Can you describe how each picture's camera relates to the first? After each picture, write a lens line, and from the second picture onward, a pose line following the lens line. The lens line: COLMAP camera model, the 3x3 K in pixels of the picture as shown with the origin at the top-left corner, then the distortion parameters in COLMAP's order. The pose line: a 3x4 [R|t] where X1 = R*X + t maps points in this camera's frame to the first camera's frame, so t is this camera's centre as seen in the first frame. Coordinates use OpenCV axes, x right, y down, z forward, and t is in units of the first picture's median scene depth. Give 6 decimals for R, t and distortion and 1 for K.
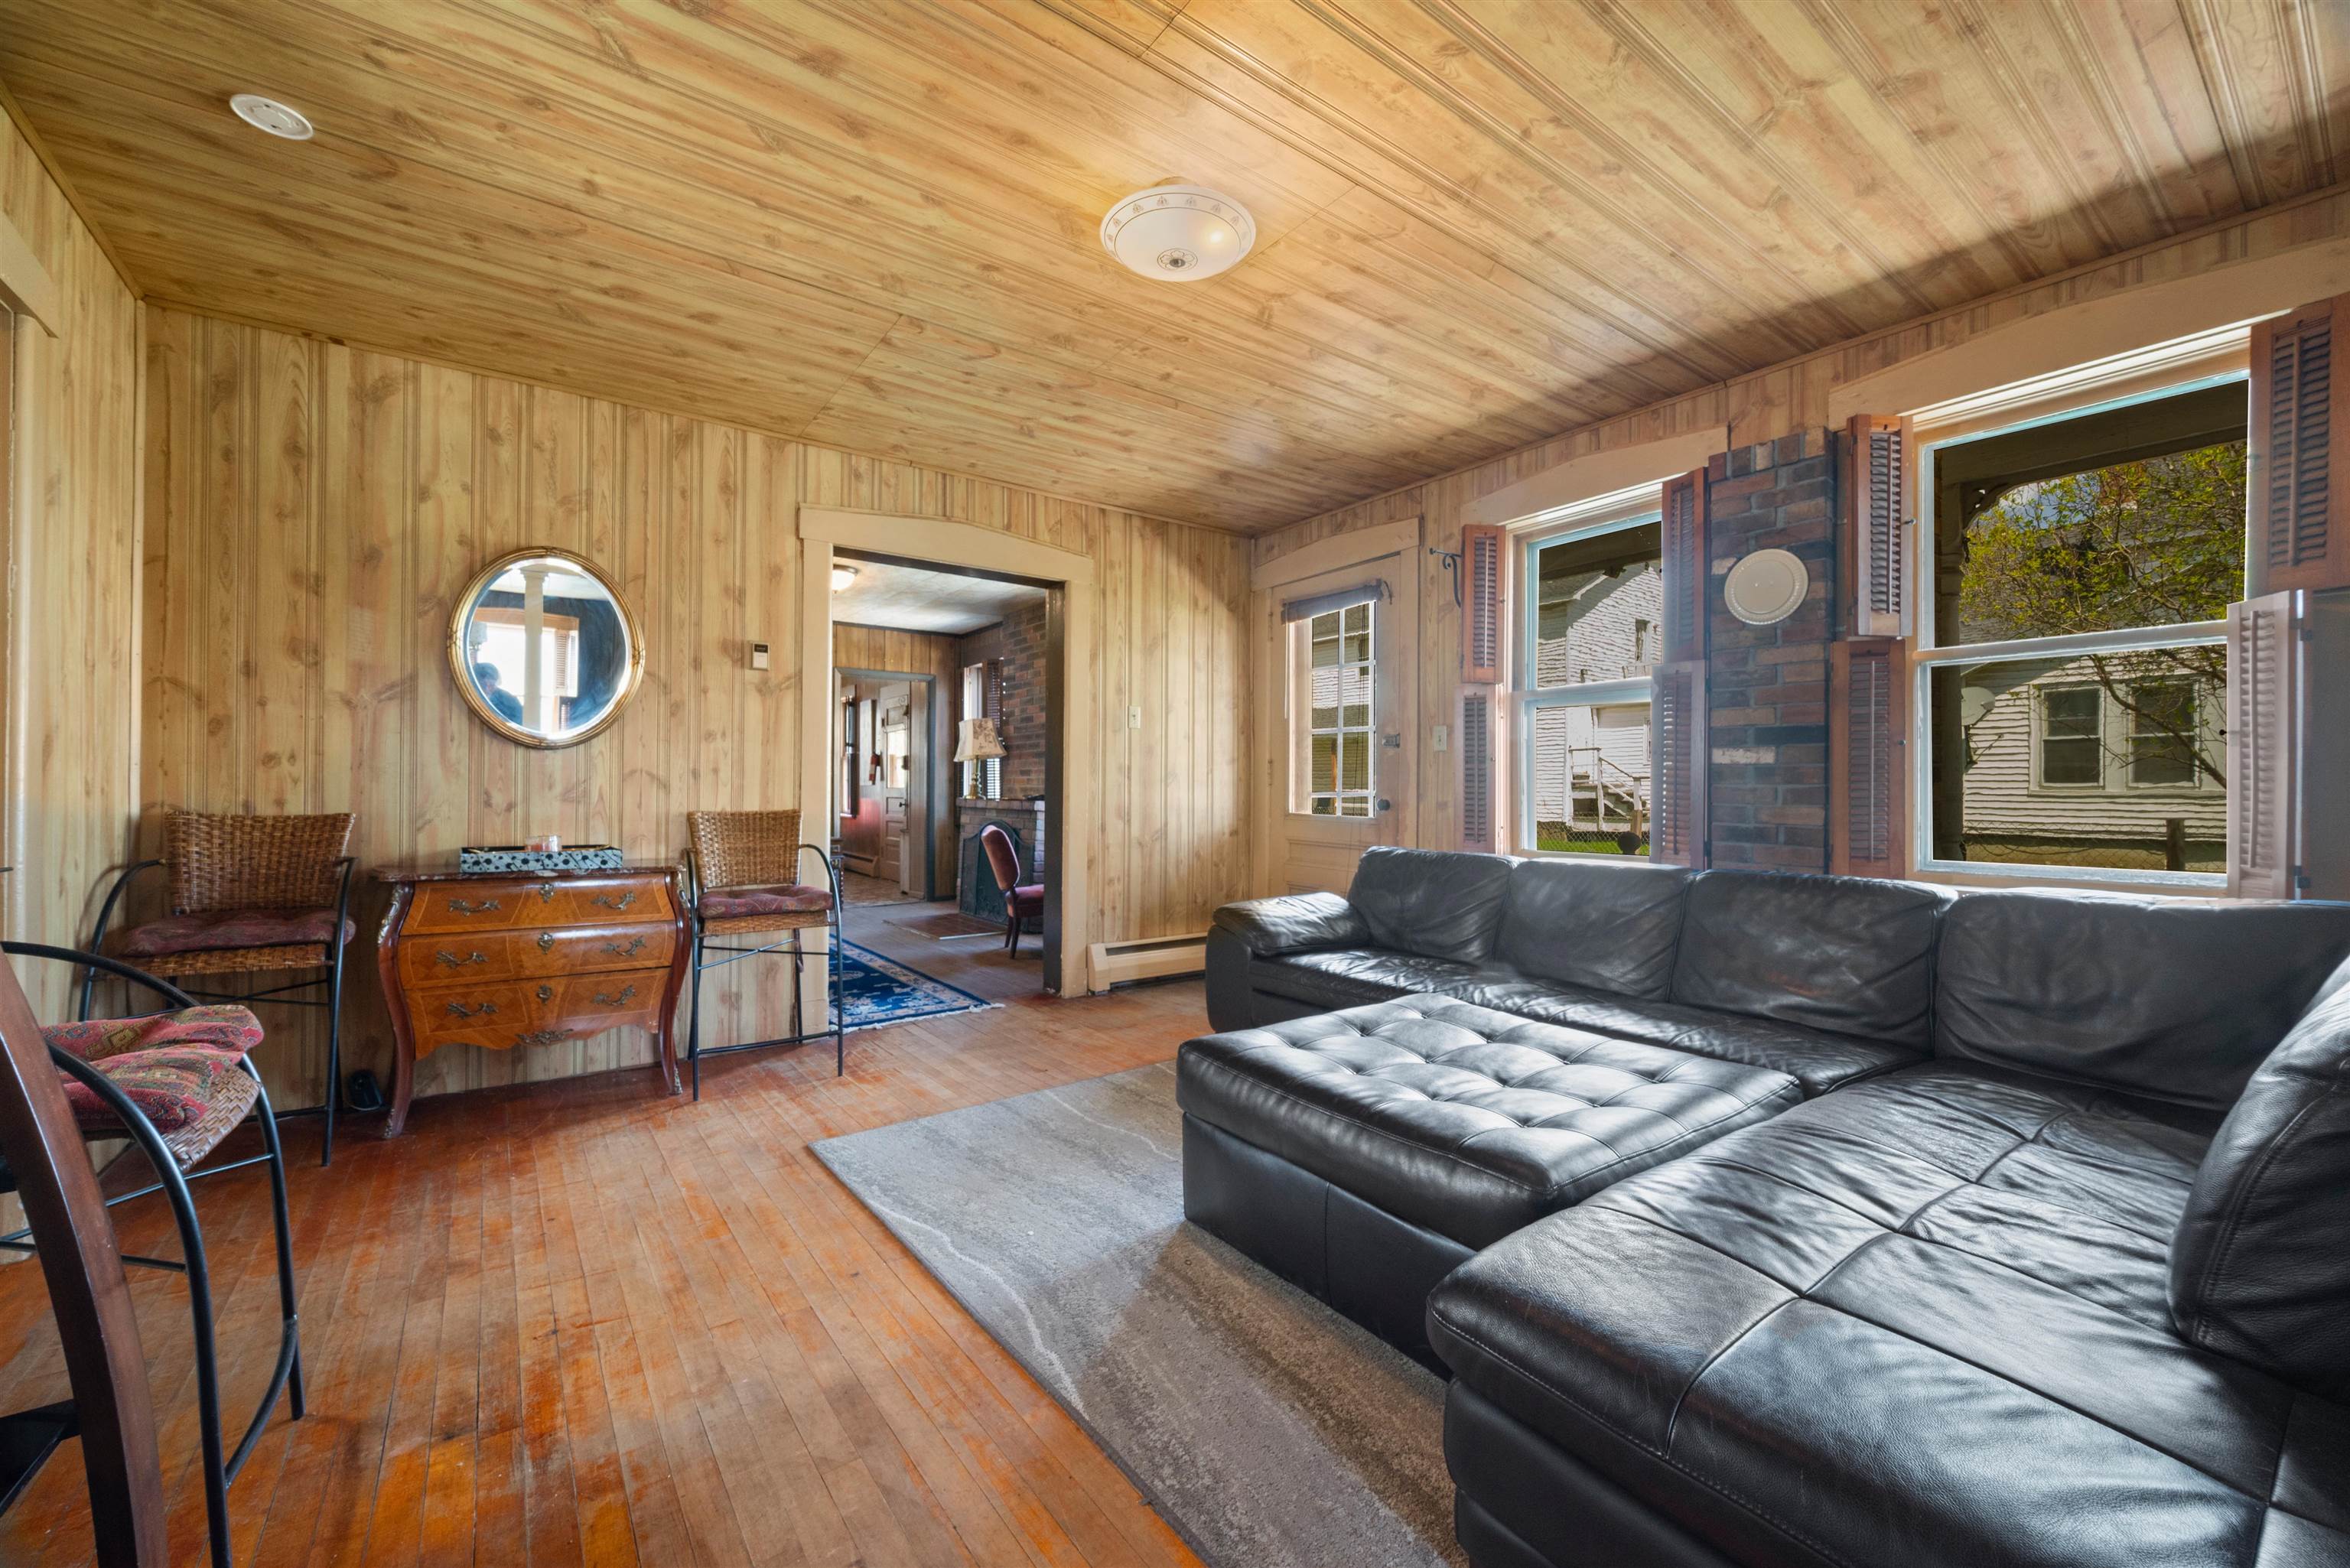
lens RADIAL K [[928.6, 0, 1181.1], [0, 928.6, 792.4], [0, 0, 1]] dist [-0.009777, -0.000148]
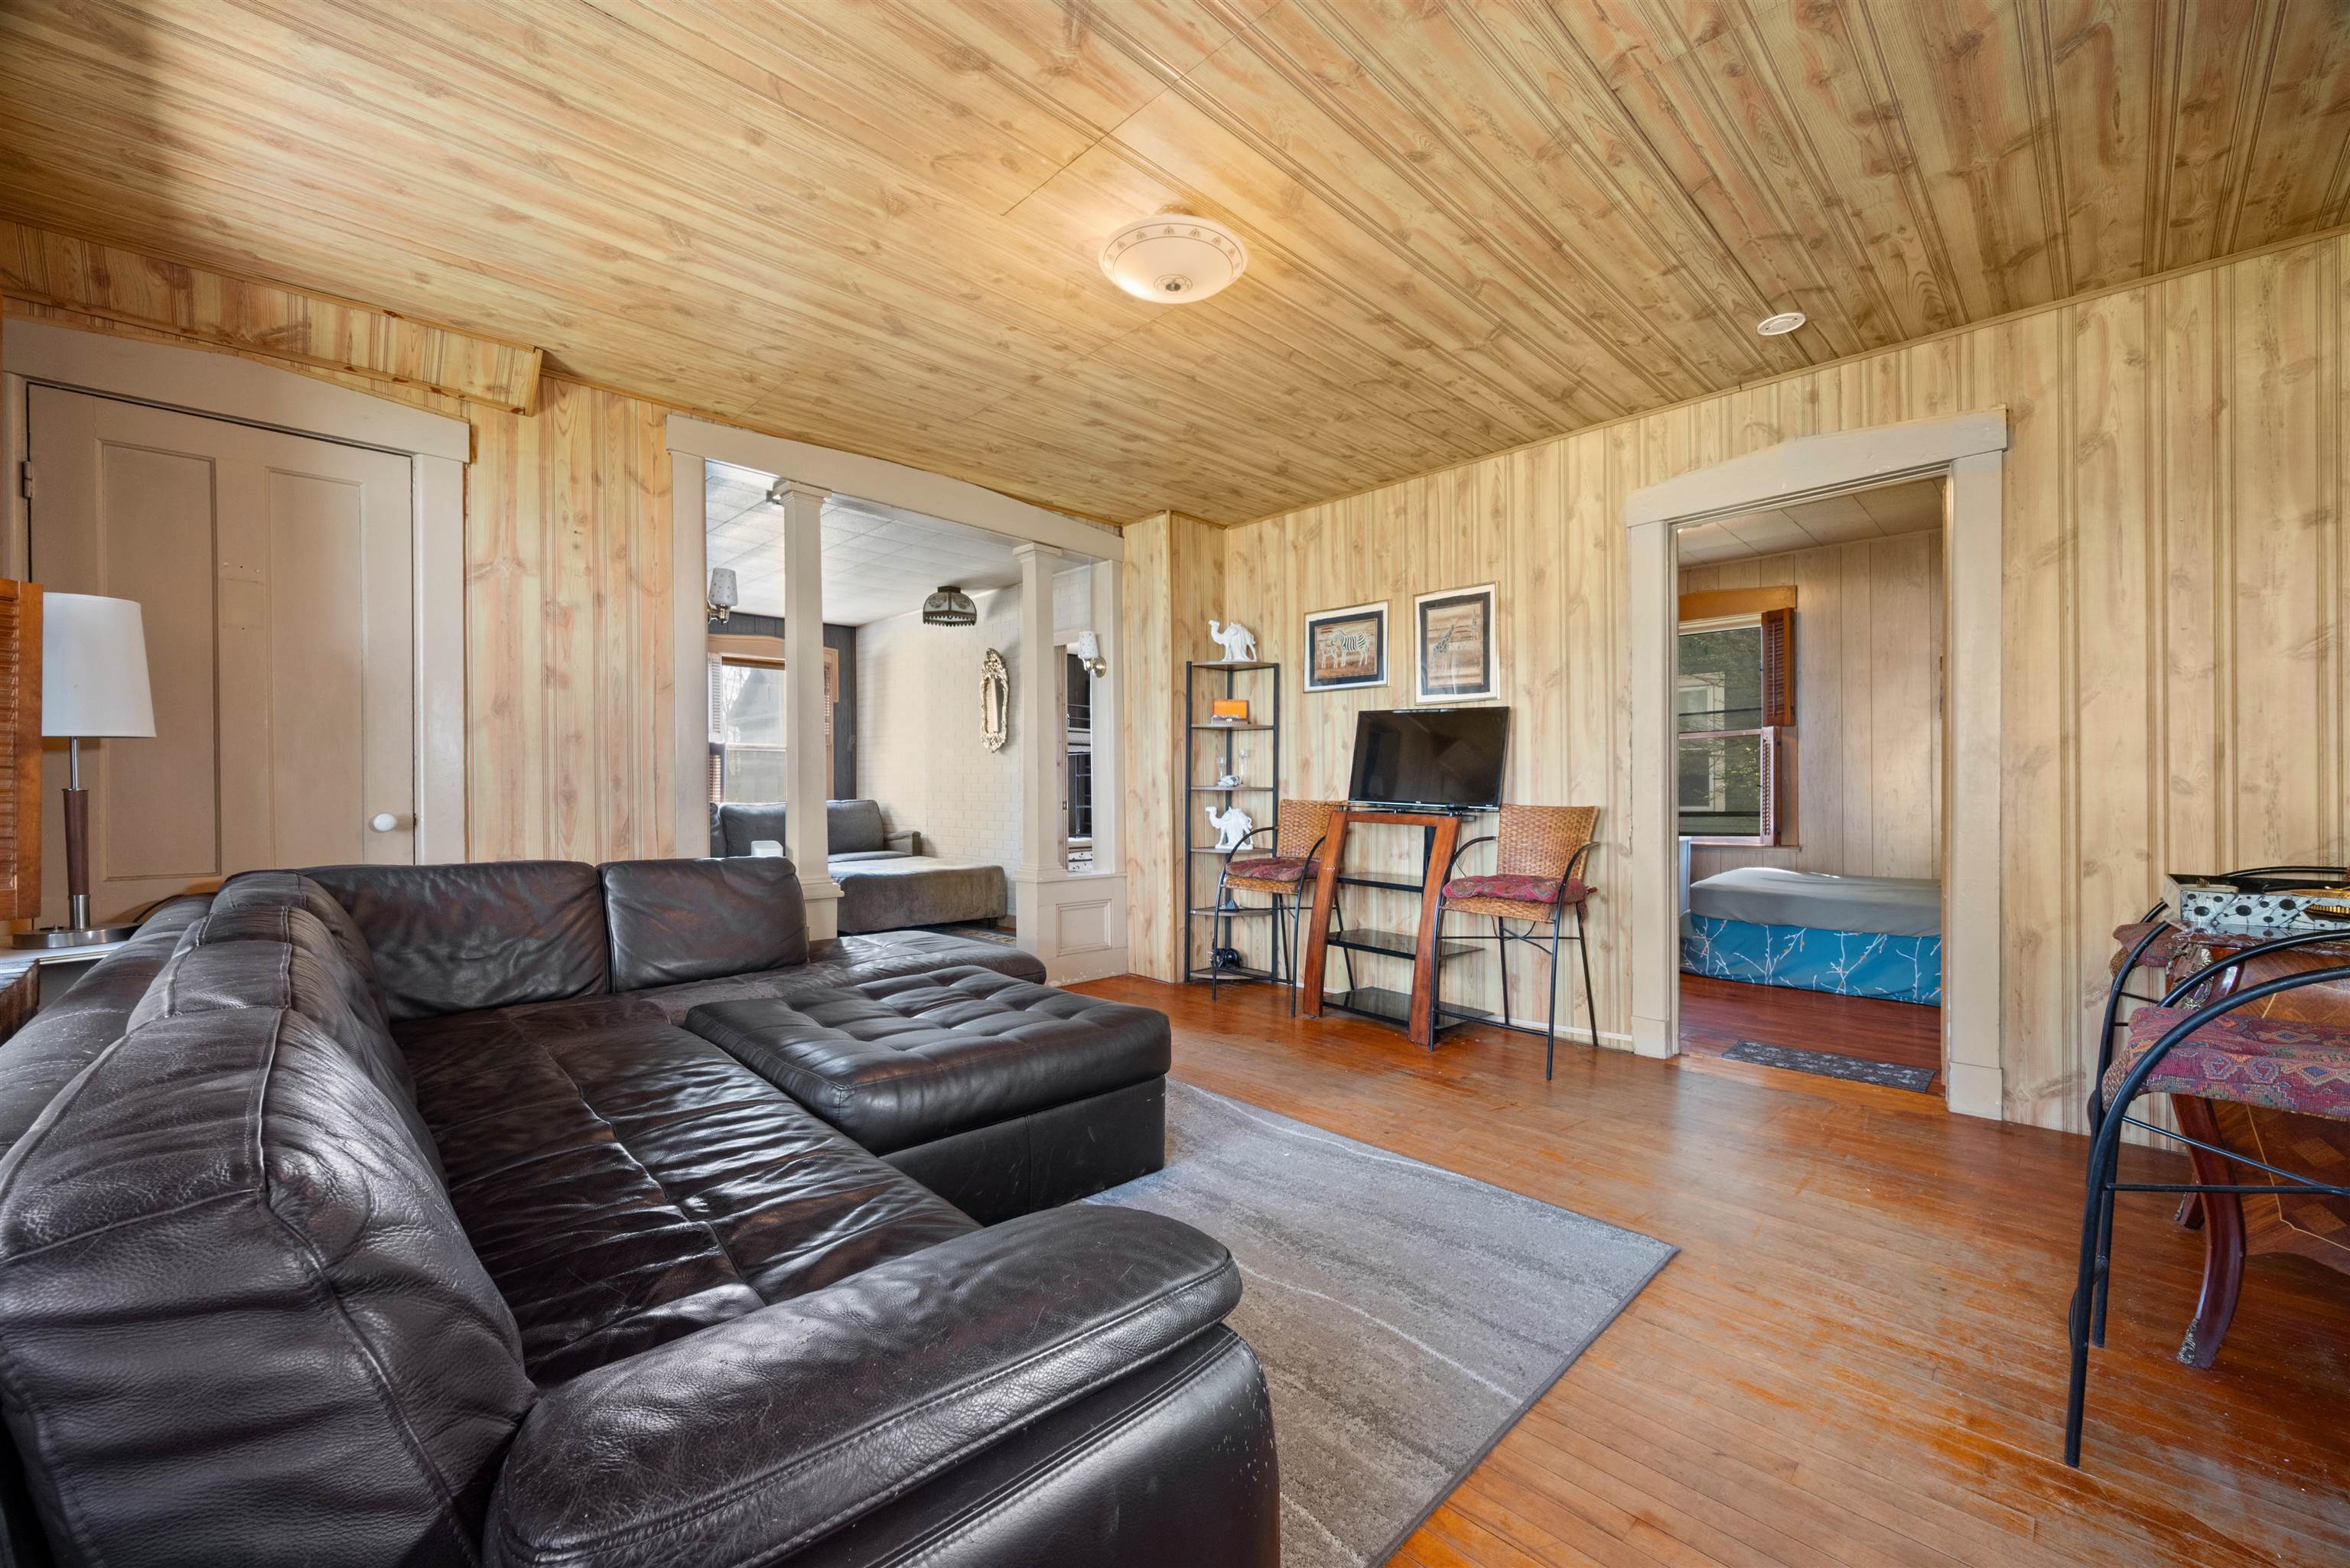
lens RADIAL K [[928.6, 0, 1181.1], [0, 928.6, 792.4], [0, 0, 1]] dist [-0.009777, -0.000148]
pose [[-0.989831, 0.001109, -0.142247, 0.131263], [0.001158, 0.999999, -0.000263, 0.001064], [0.142247, -0.000425, -0.989831, 1.926426]]
